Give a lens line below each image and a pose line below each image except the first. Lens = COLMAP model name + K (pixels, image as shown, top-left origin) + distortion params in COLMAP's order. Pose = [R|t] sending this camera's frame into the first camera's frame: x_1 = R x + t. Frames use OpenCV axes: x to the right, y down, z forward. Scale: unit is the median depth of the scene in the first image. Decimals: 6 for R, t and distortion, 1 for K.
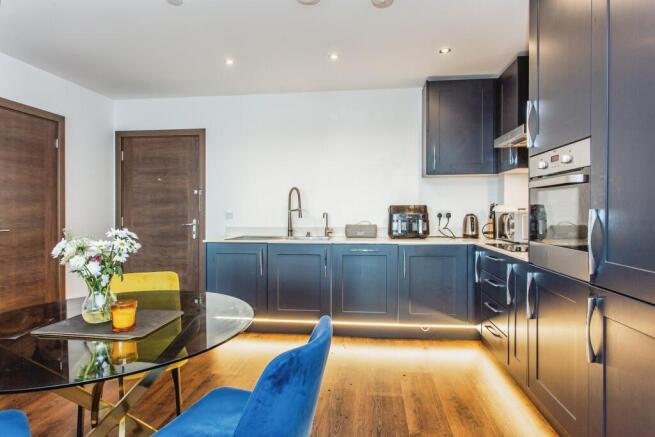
lens RADIAL K [[372.8, 0, 326.2], [0, 372.8, 211.5], [0, 0, 1]] dist [-0.021370, -0.000040]
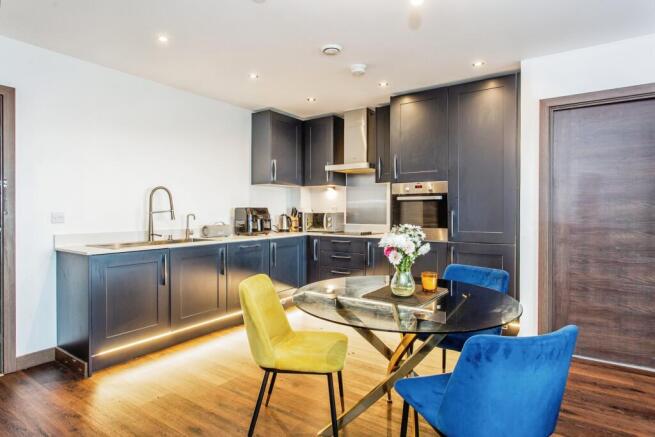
lens RADIAL K [[372.8, 0, 328.1], [0, 372.8, 219.0], [0, 0, 1]] dist [-0.021370, -0.000040]
pose [[0.440096, -0.019159, 0.897746, -0.762892], [0.007899, 0.999816, 0.017466, 0.001516], [-0.897916, -0.000596, 0.440167, 0.246837]]
